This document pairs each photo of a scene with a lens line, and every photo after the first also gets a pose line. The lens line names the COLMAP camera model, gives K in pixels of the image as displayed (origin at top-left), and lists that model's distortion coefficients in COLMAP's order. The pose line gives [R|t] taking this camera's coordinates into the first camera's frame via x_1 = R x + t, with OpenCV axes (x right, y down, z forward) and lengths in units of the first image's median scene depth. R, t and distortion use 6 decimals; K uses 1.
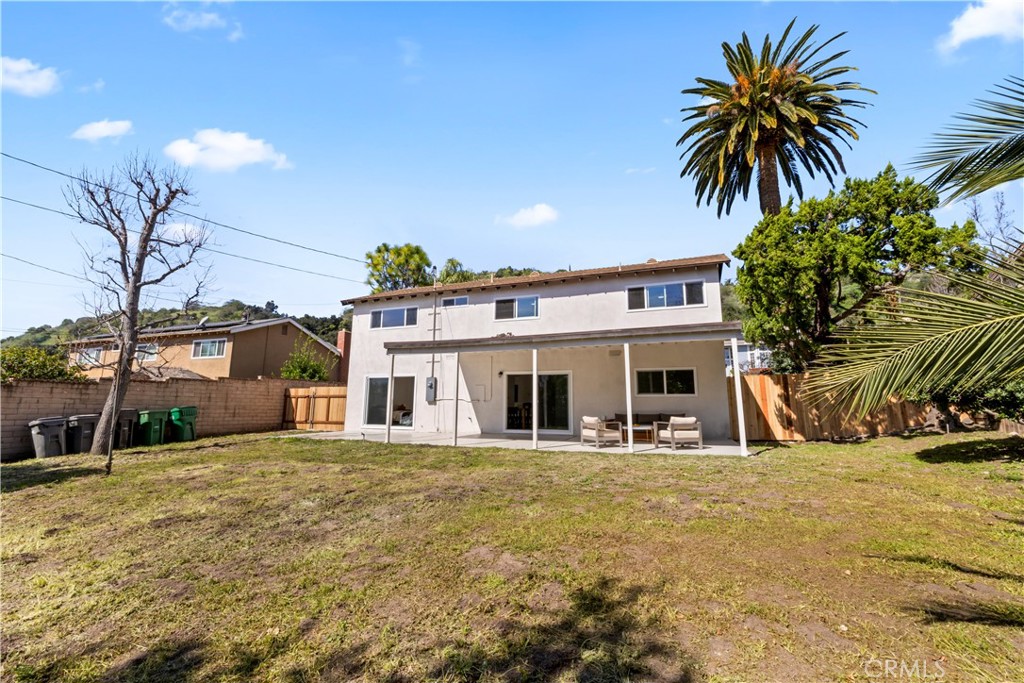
lens RADIAL K [[432.3, 0, 505.0], [0, 432.3, 339.2], [0, 0, 1]] dist [-0.004219, 0.000328]
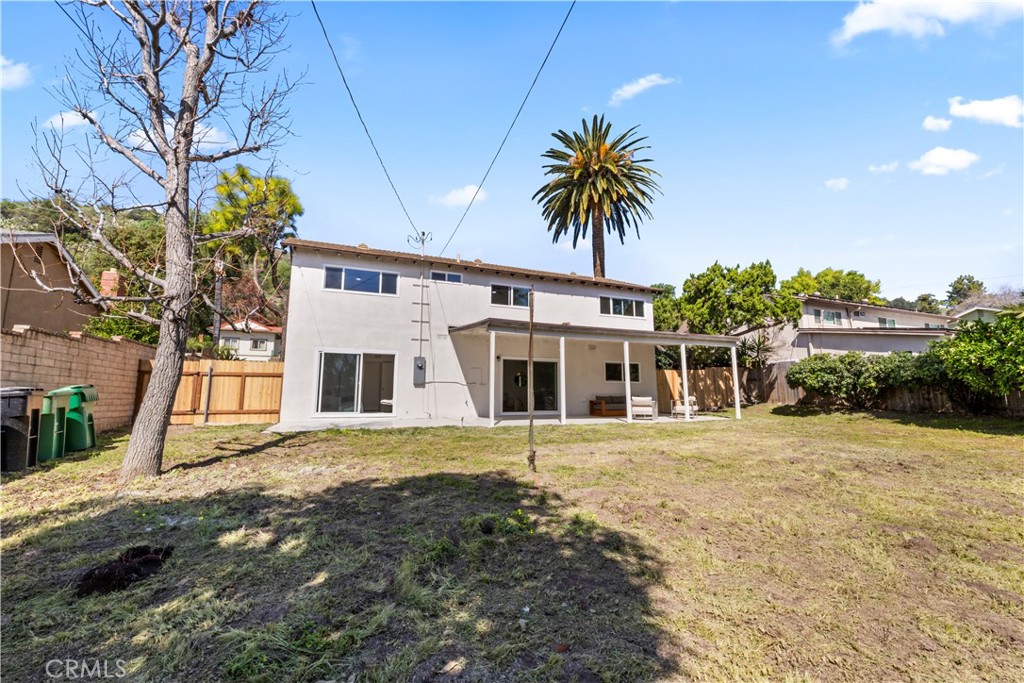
lens RADIAL K [[432.3, 0, 506.2], [0, 432.3, 334.4], [0, 0, 1]] dist [-0.004219, 0.000328]
pose [[0.715814, 0.091417, 0.692281, -0.669072], [-0.109892, 0.993788, -0.017603, 0.038366], [-0.689589, -0.063475, 0.721413, 0.239871]]
